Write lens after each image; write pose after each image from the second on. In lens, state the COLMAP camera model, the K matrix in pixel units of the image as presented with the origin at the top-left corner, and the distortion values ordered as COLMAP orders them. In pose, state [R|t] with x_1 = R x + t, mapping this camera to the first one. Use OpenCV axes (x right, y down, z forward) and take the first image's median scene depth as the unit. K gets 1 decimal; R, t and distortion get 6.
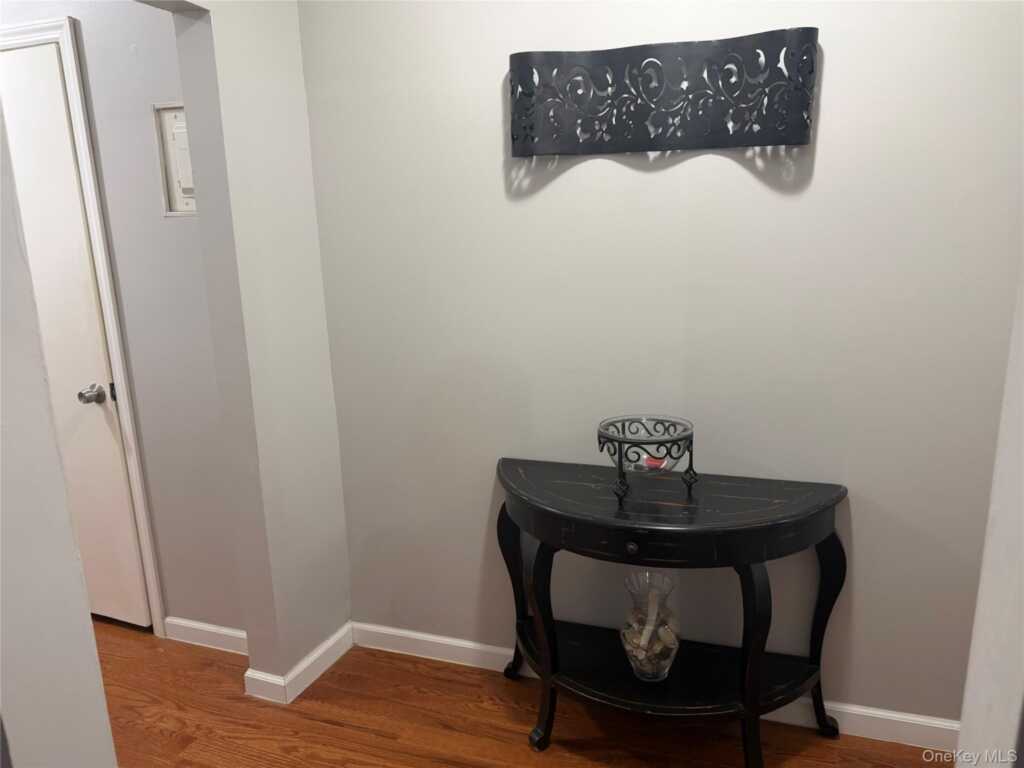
lens RADIAL K [[729.1, 0, 512.0], [0, 729.1, 384.0], [0, 0, 1]] dist [0.002569, -0.007289]
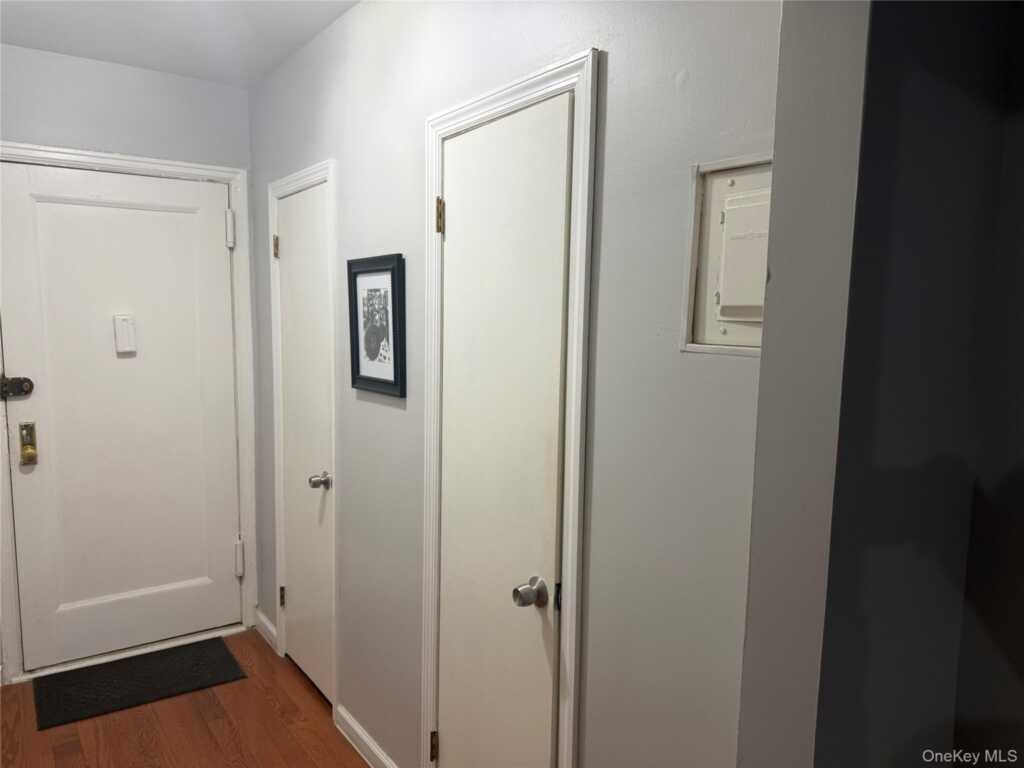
lens RADIAL K [[717.8, 0, 512.0], [0, 717.8, 384.0], [0, 0, 1]] dist [0.143748, -0.256457]
pose [[0.826098, 0.102642, -0.554099, -0.264322], [-0.172422, 0.982154, -0.075126, -0.136419], [0.536500, 0.157600, 0.829054, 0.447106]]
